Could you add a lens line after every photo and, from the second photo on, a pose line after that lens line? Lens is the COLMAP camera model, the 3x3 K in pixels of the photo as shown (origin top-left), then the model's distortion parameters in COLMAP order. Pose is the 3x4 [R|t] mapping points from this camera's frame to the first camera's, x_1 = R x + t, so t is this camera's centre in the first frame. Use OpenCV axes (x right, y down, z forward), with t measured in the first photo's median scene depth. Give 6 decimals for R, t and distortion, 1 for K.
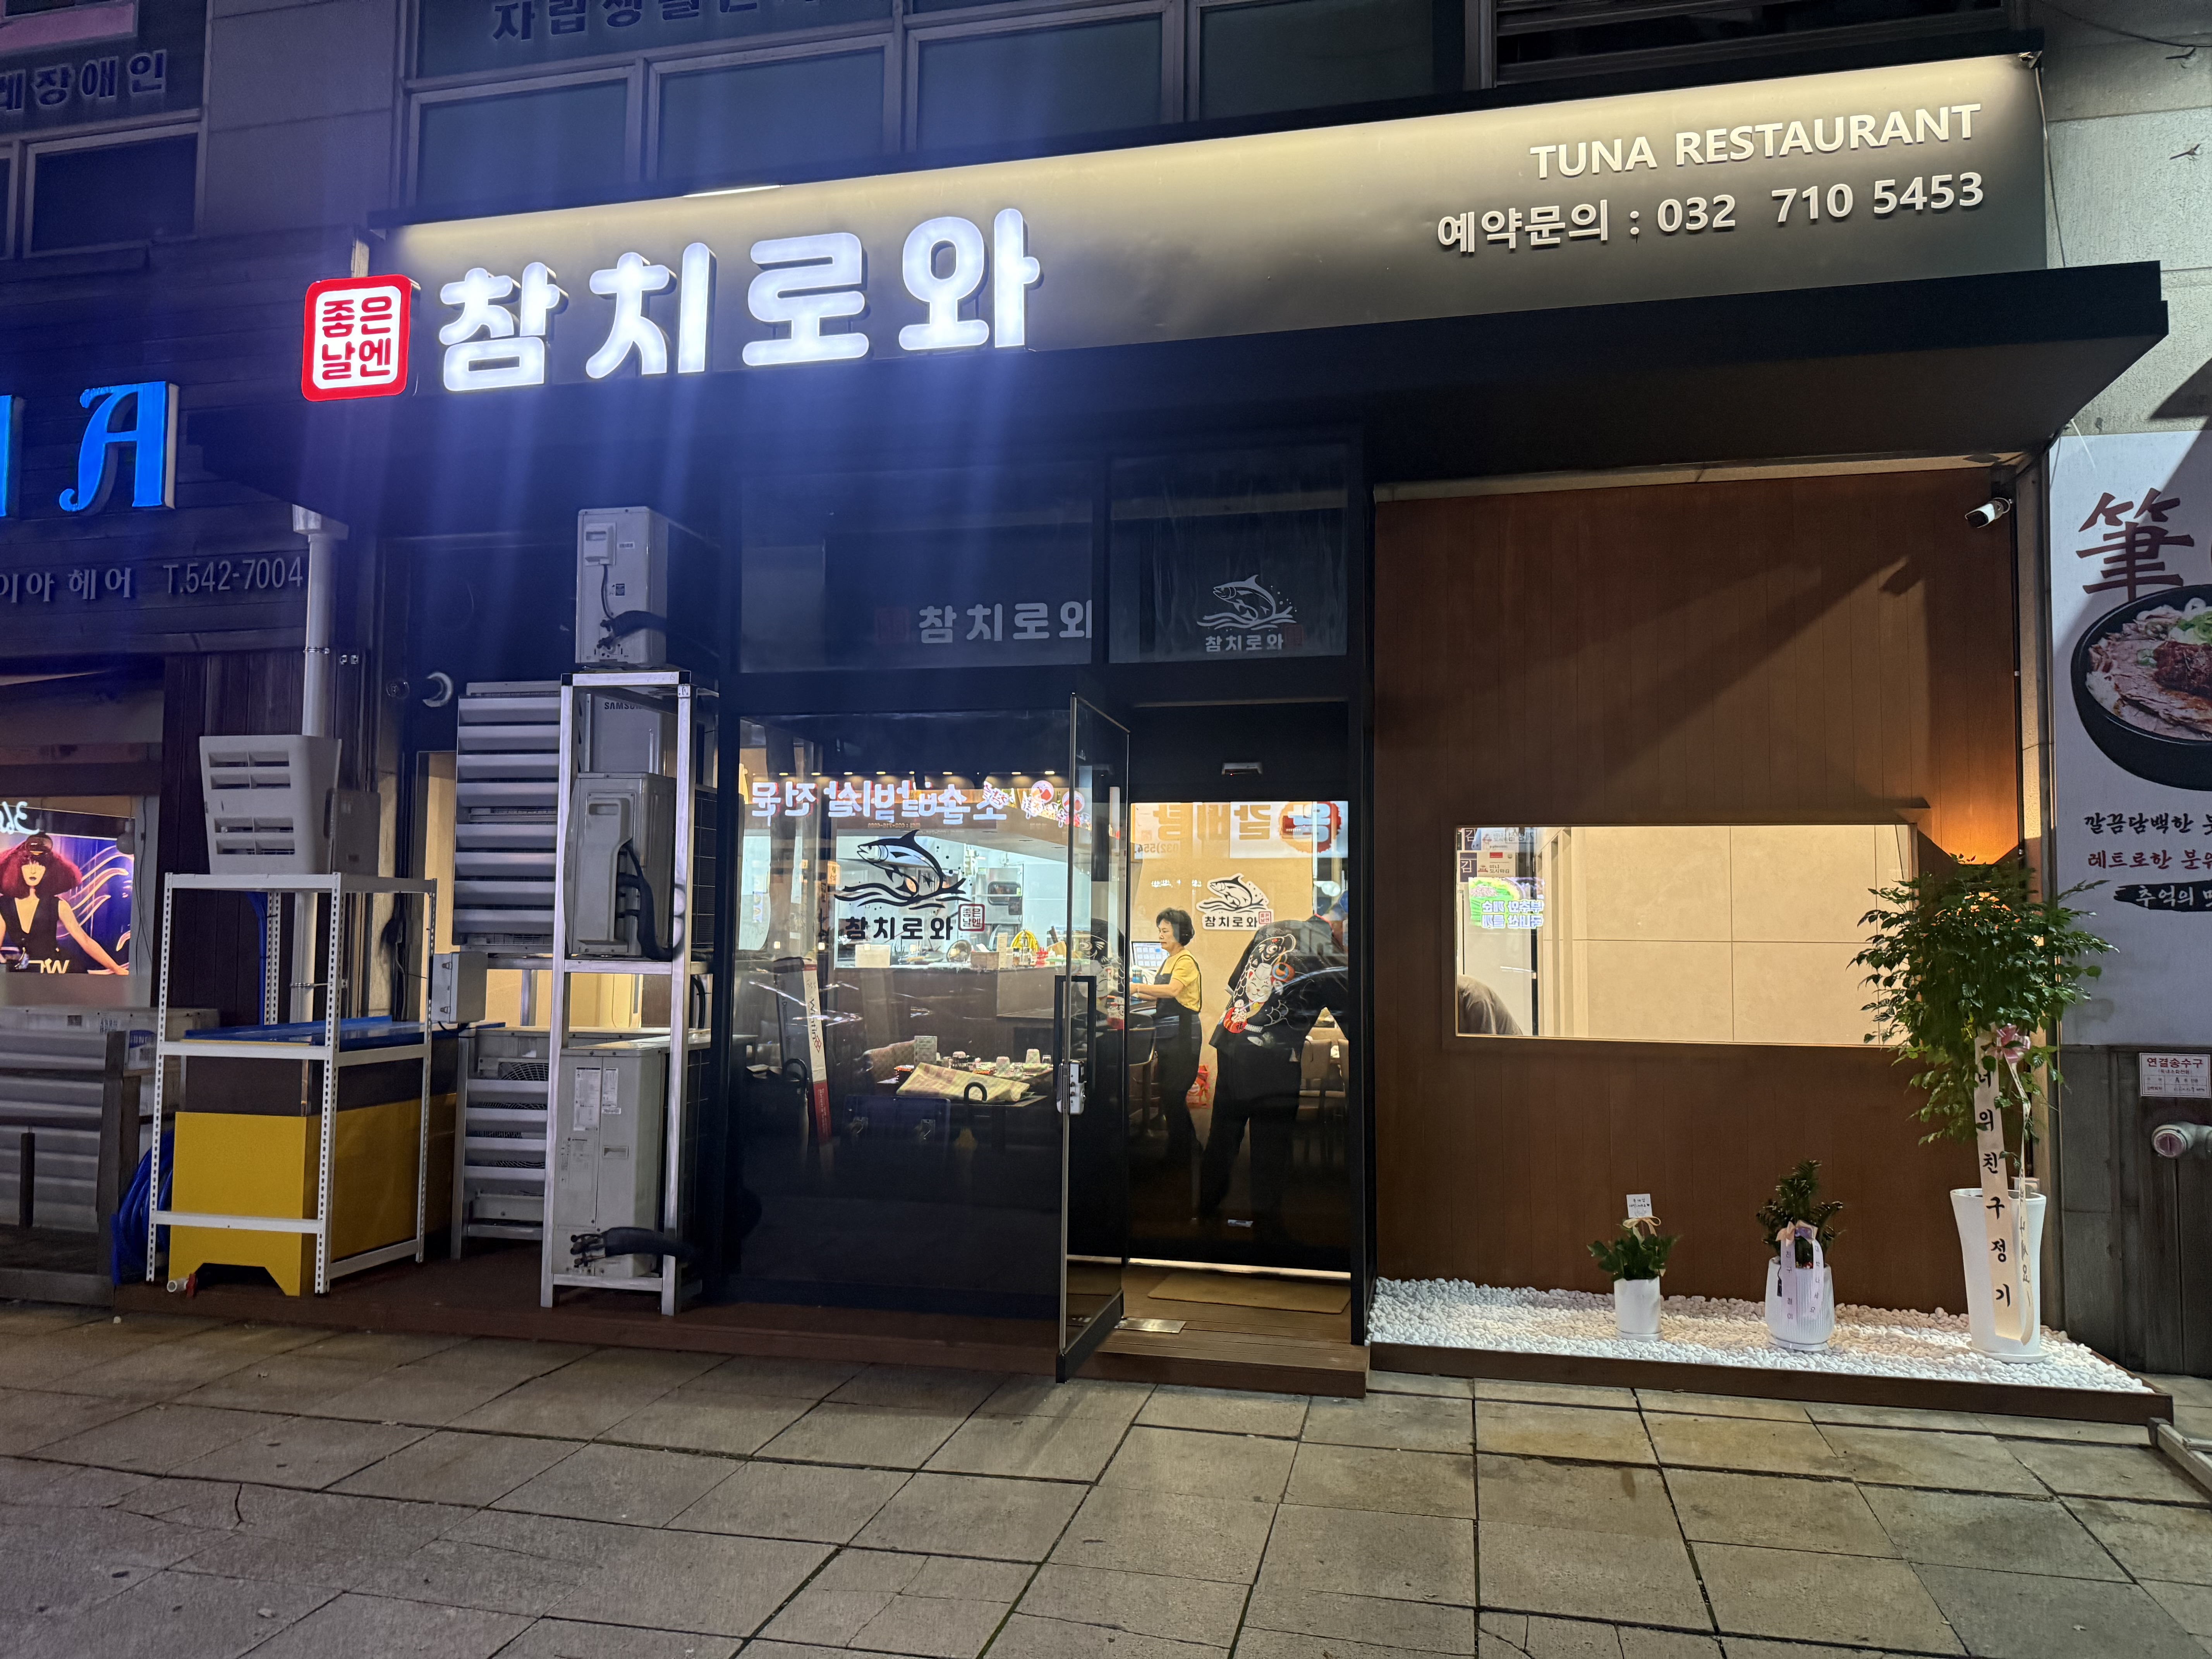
lens RADIAL K [[1558.8, 0, 1076.7], [0, 1558.8, 840.3], [0, 0, 1]] dist [0.057343, -0.097005]
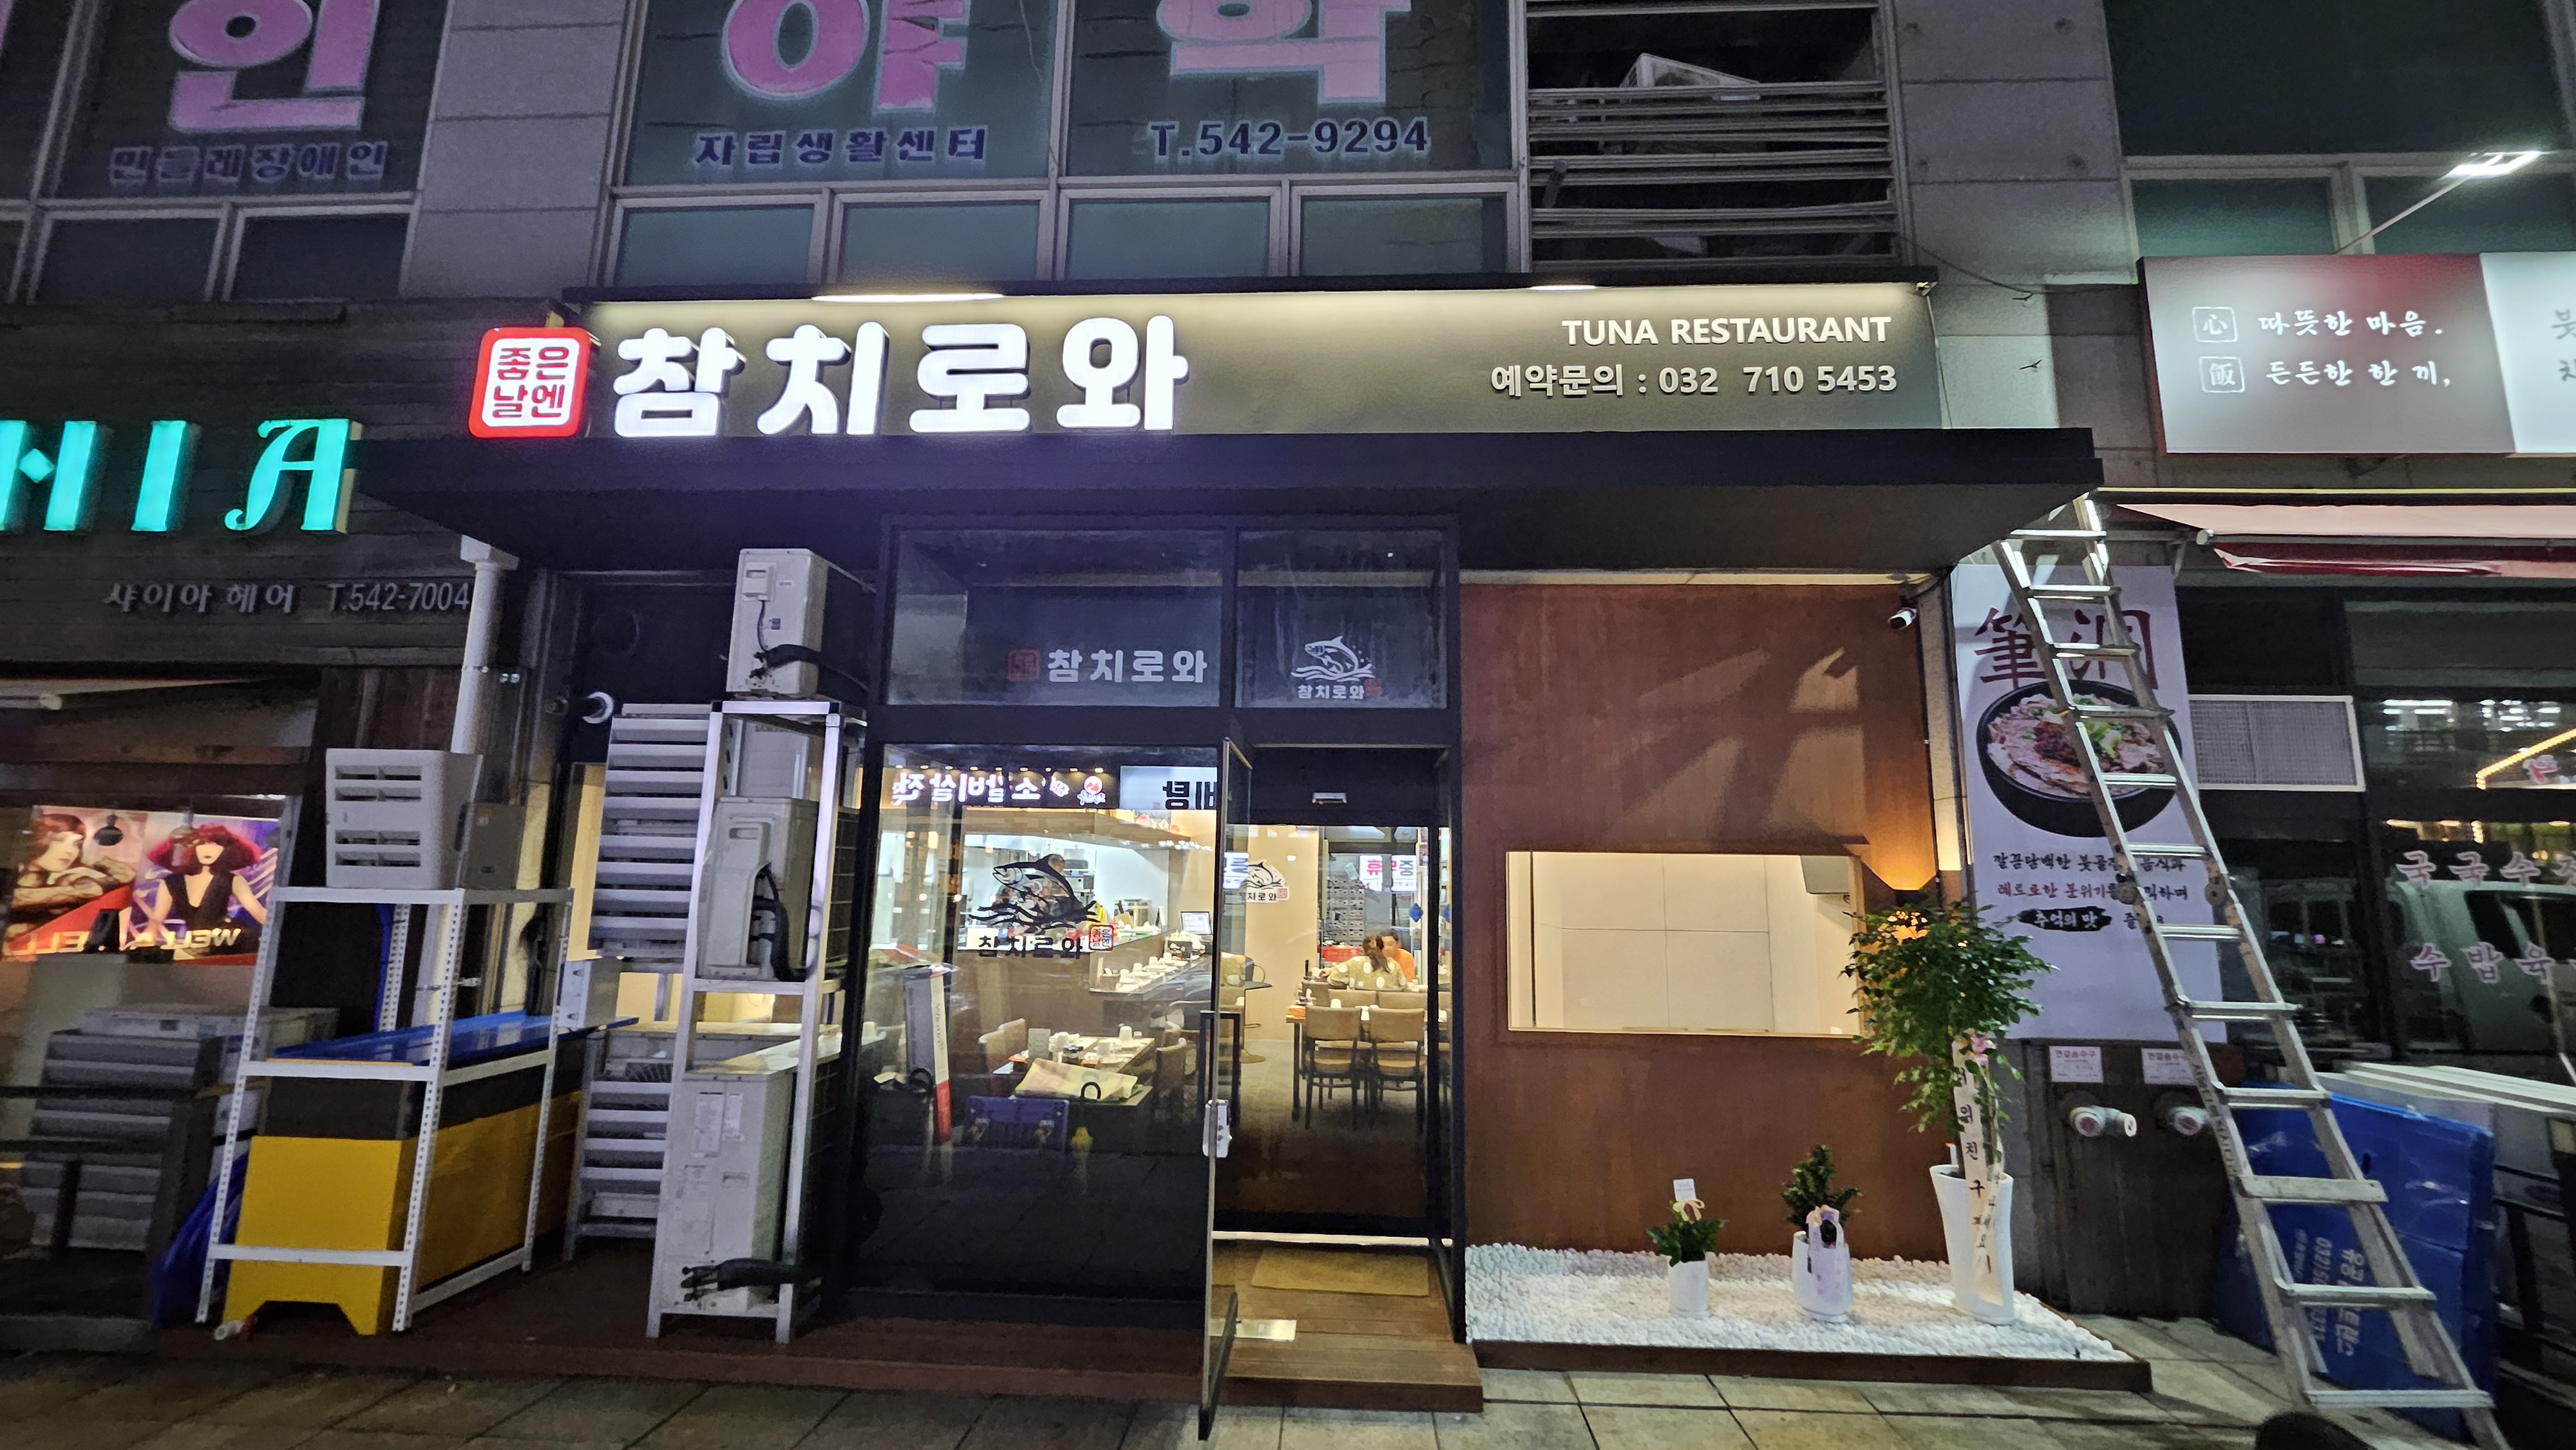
lens RADIAL K [[1011.7, 0, 1291.8], [0, 1011.7, 710.8], [0, 0, 1]] dist [-0.009891, 0.000682]
pose [[0.982278, 0.033697, 0.184377, -0.069900], [-0.015470, 0.994926, -0.099413, -0.037878], [-0.186791, 0.094799, 0.977815, 0.262938]]
